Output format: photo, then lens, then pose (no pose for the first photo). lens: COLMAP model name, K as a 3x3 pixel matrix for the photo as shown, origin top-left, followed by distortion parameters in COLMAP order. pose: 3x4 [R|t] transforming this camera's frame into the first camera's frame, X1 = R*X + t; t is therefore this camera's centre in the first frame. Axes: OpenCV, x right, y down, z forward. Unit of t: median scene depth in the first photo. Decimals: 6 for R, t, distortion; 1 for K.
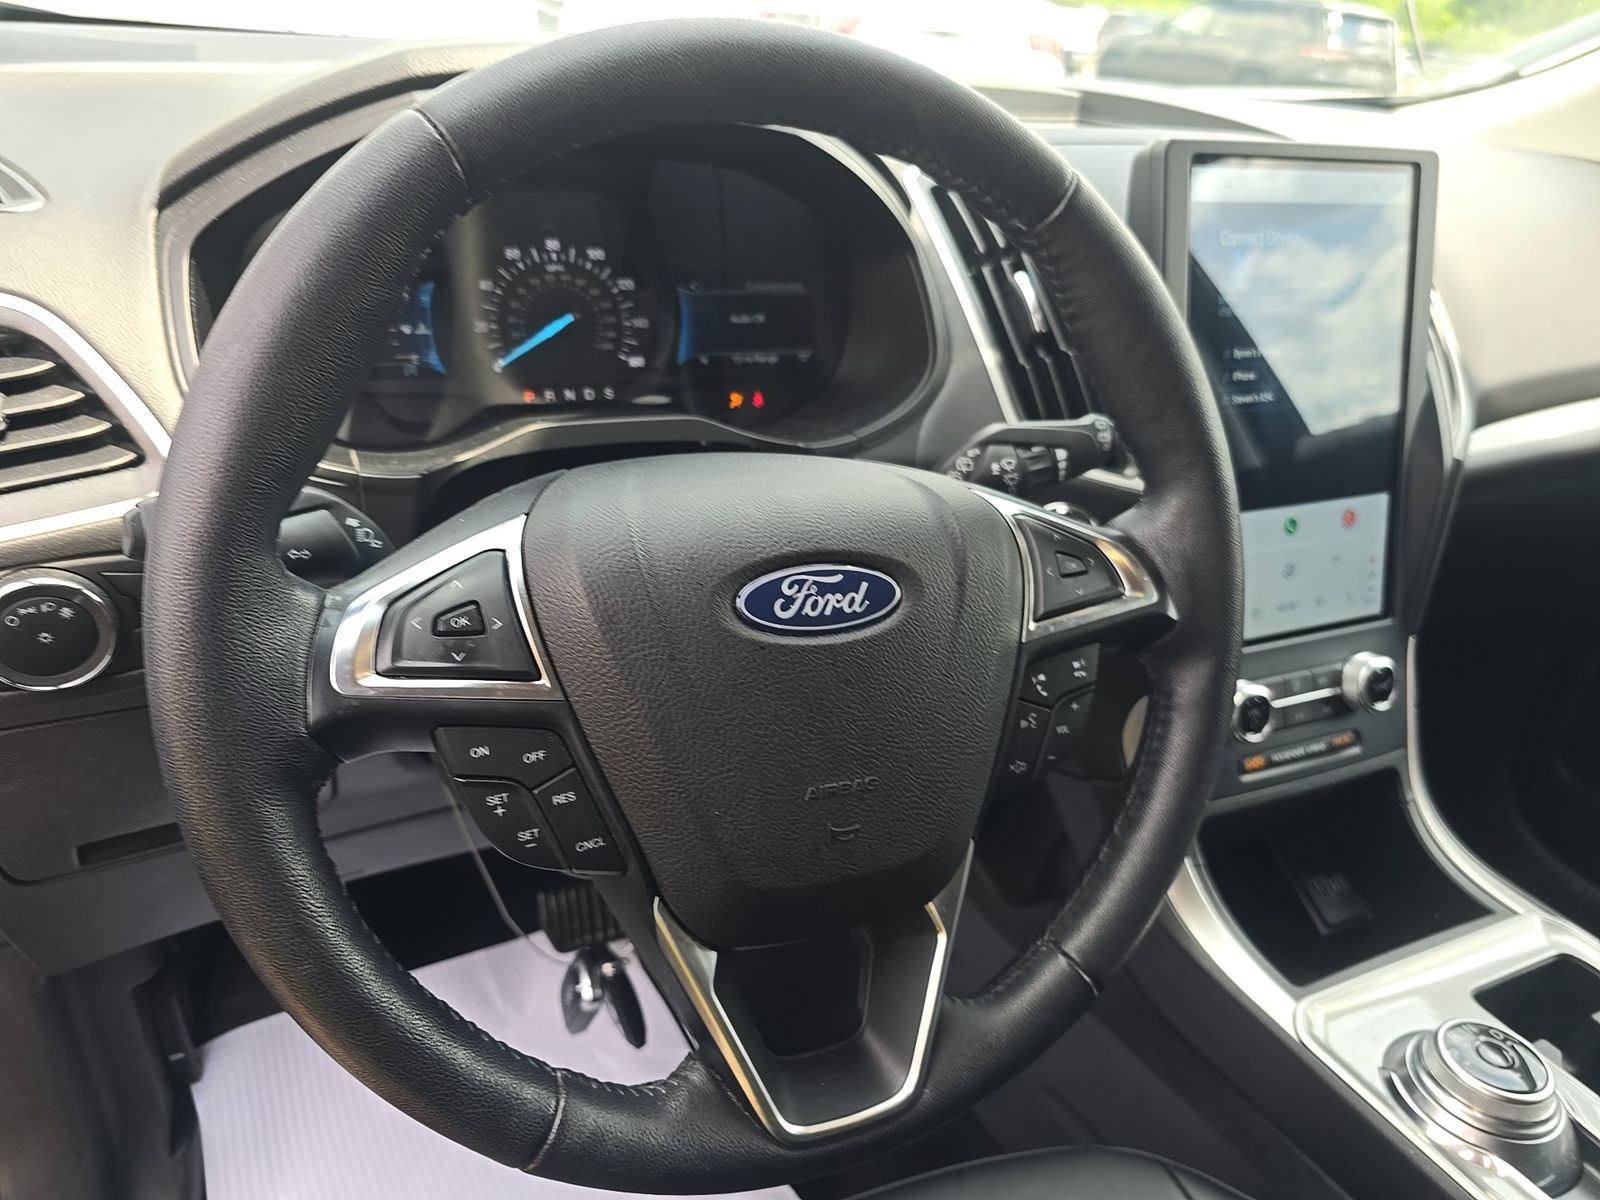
lens RADIAL K [[1063.9, 0, 808.8], [0, 1063.9, 610.1], [0, 0, 1]] dist [0.027803, -0.012264]
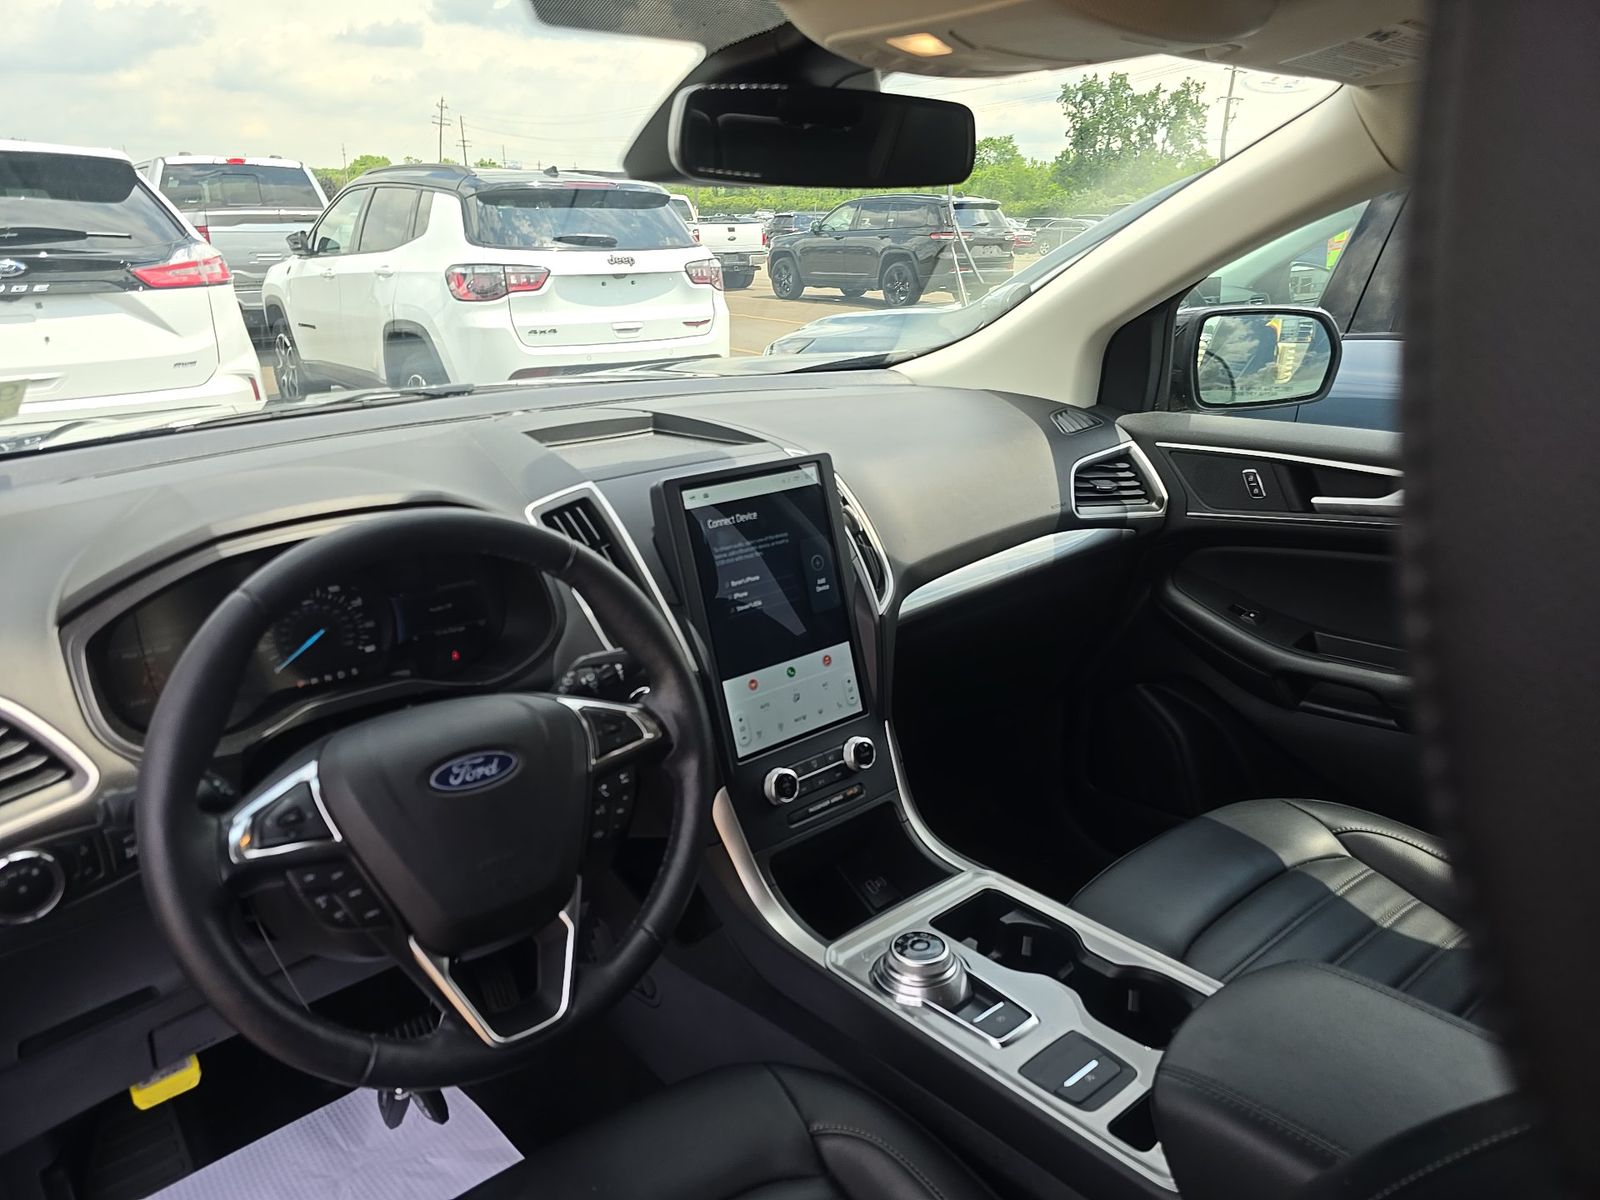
lens RADIAL K [[1063.9, 0, 813.0], [0, 1063.9, 592.1], [0, 0, 1]] dist [0.027803, -0.012264]
pose [[0.962317, -0.171282, 0.211206, 0.159006], [0.203493, 0.968796, -0.141509, 0.047574], [-0.180377, 0.179156, 0.967144, -0.709171]]
